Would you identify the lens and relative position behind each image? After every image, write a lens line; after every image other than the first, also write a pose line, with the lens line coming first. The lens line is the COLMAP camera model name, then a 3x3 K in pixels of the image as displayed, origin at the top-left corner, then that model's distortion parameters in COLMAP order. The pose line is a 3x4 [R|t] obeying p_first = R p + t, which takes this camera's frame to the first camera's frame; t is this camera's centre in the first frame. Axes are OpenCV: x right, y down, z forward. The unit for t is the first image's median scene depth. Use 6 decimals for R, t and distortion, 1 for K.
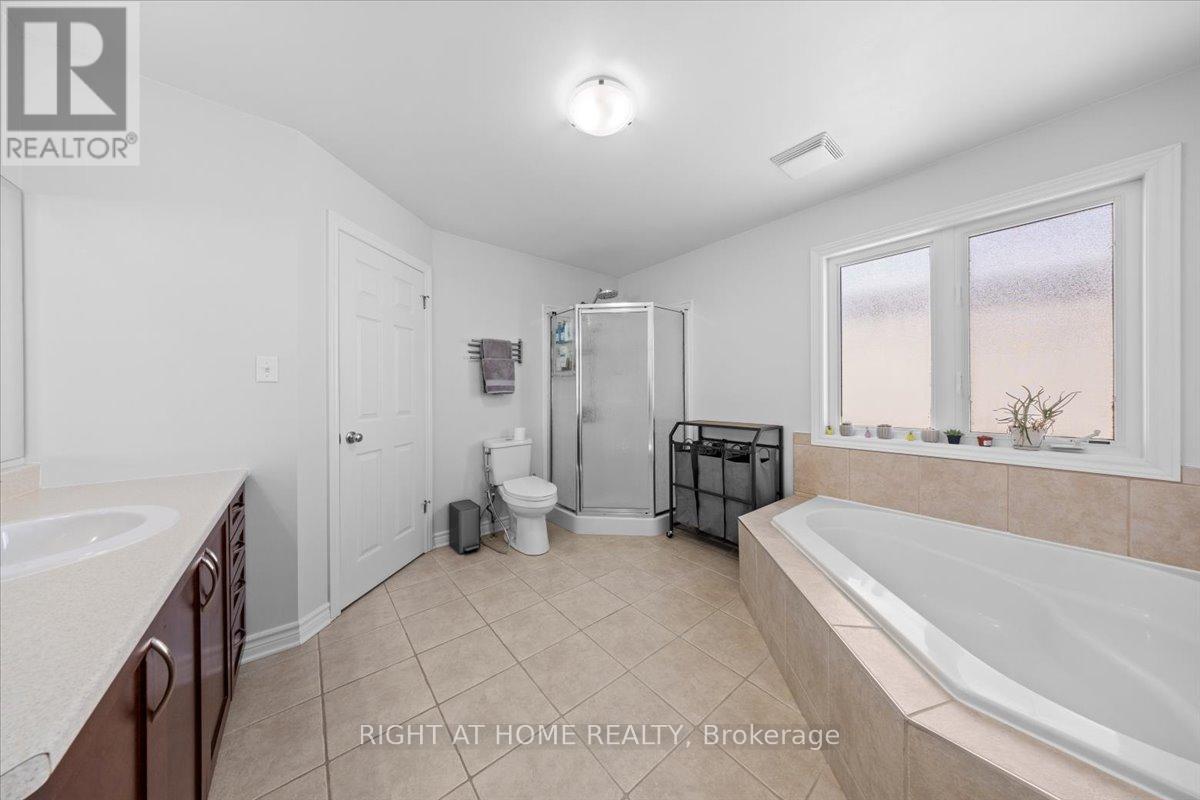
lens RADIAL K [[354.6, 0, 599.3], [0, 354.6, 395.4], [0, 0, 1]] dist [0.000795, -0.000051]
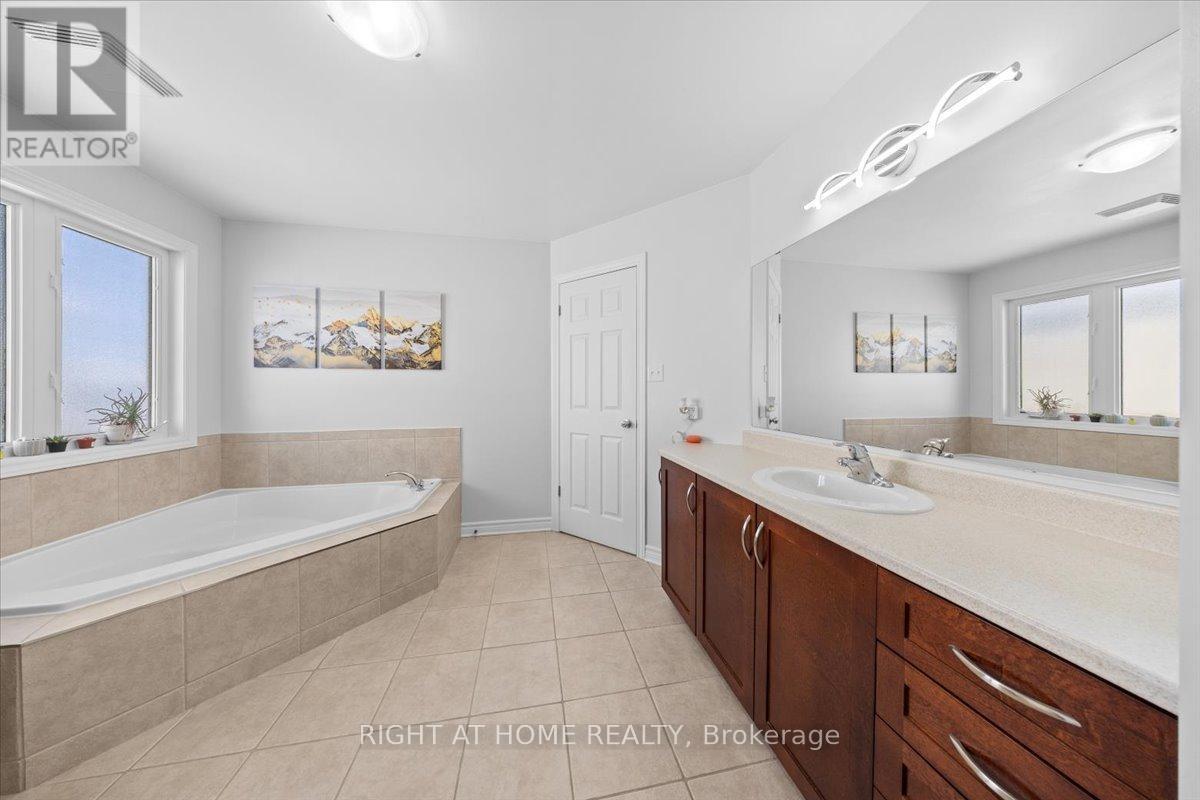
lens RADIAL K [[354.6, 0, 599.3], [0, 354.6, 395.4], [0, 0, 1]] dist [0.000795, -0.000051]
pose [[-0.881292, -0.001189, 0.472571, -0.637351], [0.003468, 0.999954, 0.008984, -0.008701], [-0.472560, 0.009556, -0.881247, 1.191922]]
